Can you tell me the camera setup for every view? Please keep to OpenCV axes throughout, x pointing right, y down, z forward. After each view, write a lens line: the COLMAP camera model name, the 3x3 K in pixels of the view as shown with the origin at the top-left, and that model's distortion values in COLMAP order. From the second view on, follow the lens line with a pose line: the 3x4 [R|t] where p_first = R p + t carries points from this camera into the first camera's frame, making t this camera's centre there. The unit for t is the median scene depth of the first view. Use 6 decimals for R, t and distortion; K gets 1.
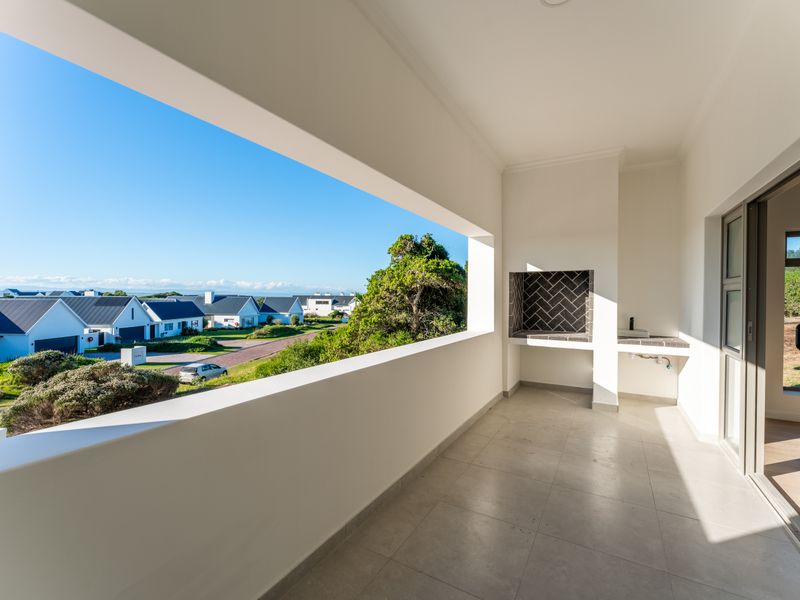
lens RADIAL K [[356.7, 0, 398.2], [0, 356.7, 299.4], [0, 0, 1]] dist [-0.003088, -0.000573]
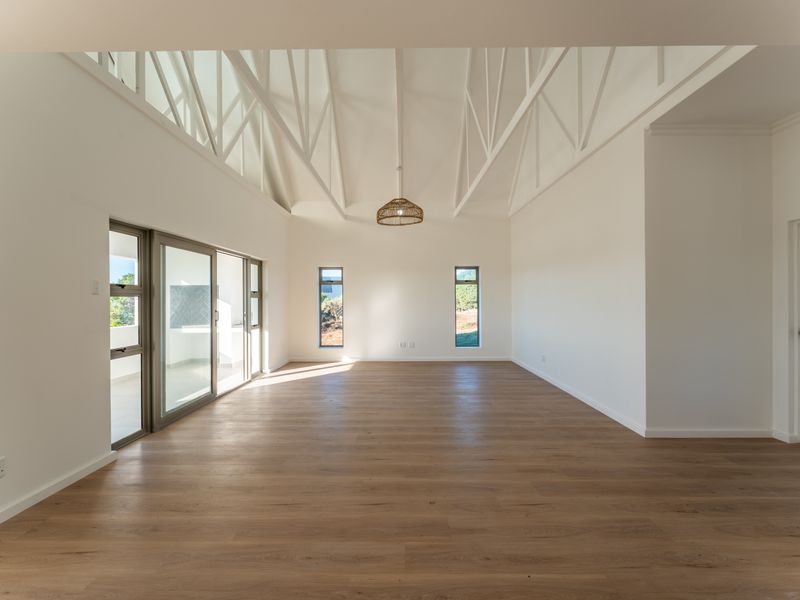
lens RADIAL K [[356.7, 0, 398.0], [0, 356.7, 299.0], [0, 0, 1]] dist [-0.003088, -0.000573]
pose [[0.863961, -0.008881, 0.503480, 0.399017], [0.014267, 0.999875, -0.006844, 0.005805], [-0.503356, 0.013096, 0.863980, -0.812522]]
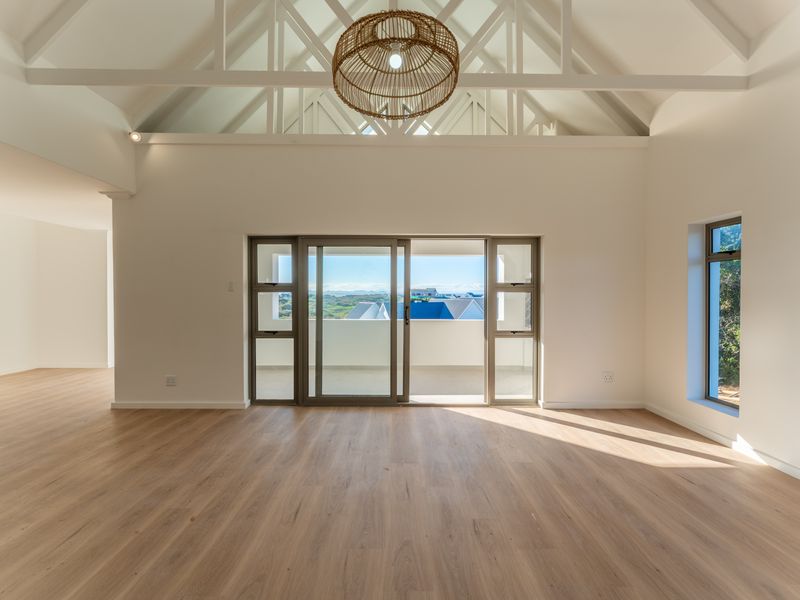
lens RADIAL K [[356.7, 0, 400.0], [0, 356.7, 298.1], [0, 0, 1]] dist [-0.003088, -0.000573]
pose [[0.515548, 0.001356, -0.856860, 1.282004], [-0.007622, 0.999966, -0.003004, 0.004319], [0.856827, 0.008080, 0.515541, -0.102595]]
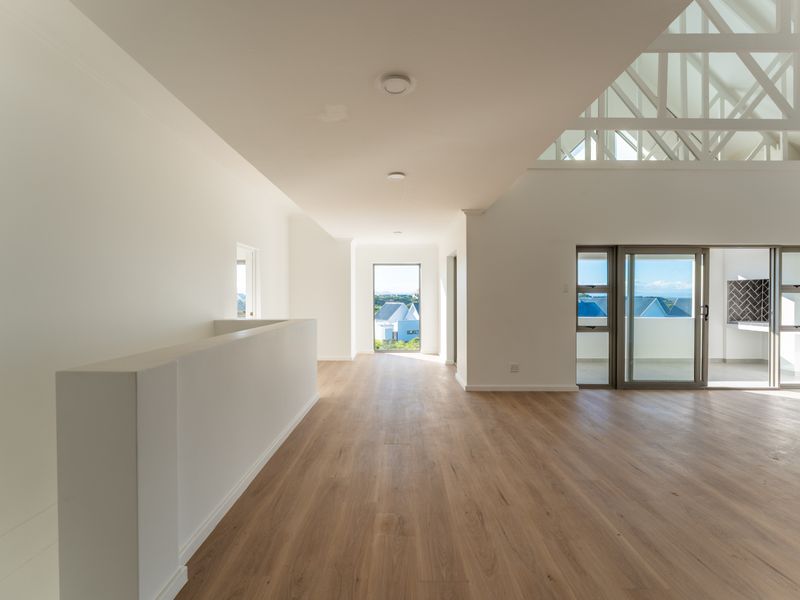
lens RADIAL K [[356.7, 0, 396.0], [0, 356.7, 300.4], [0, 0, 1]] dist [-0.003088, -0.000573]
pose [[0.499305, 0.004969, -0.866412, 0.950838], [-0.006301, 0.999978, 0.002104, 0.012637], [0.866403, 0.004409, 0.499325, -1.010845]]
